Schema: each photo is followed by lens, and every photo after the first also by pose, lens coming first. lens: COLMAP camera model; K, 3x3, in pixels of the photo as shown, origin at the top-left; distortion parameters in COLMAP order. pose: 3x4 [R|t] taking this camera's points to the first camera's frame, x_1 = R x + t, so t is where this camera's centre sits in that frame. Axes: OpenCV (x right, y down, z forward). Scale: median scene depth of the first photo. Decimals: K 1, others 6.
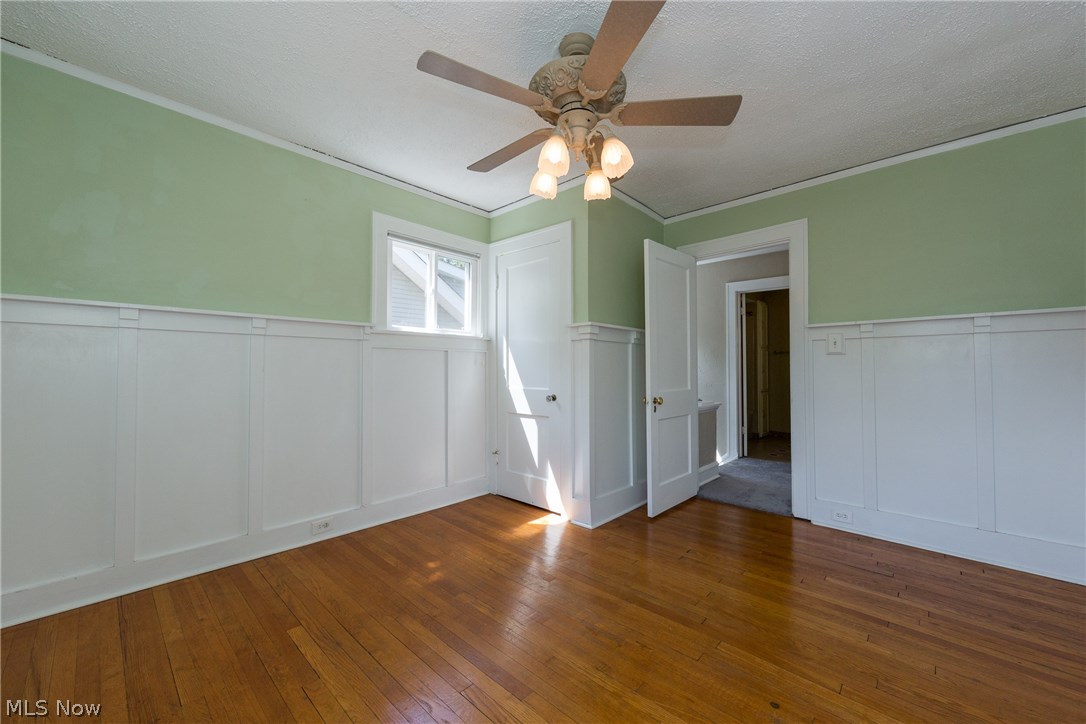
lens RADIAL K [[416.0, 0, 545.0], [0, 416.0, 364.8], [0, 0, 1]] dist [0.001834, -0.000022]
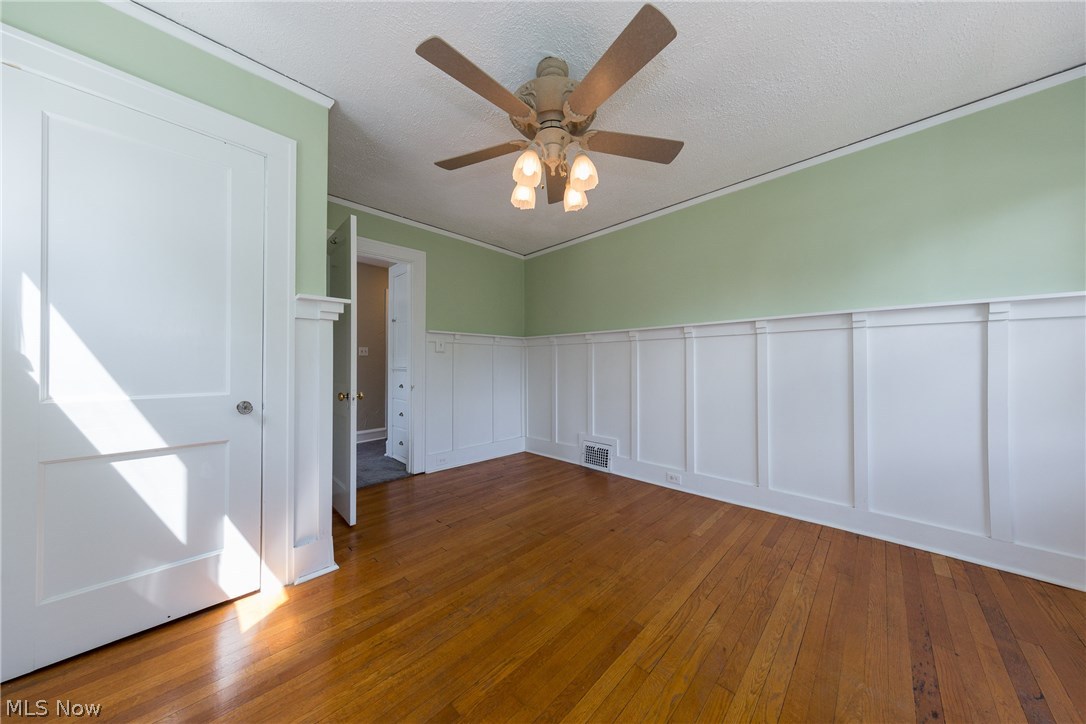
lens RADIAL K [[344.7, 0, 545.5], [0, 344.7, 362.2], [0, 0, 1]] dist [0.002504, -0.000015]
pose [[0.019807, 0.007082, 0.999779, -0.494750], [-0.014113, 0.999877, -0.006803, 0.011971], [-0.999704, -0.013975, 0.019905, 0.577217]]
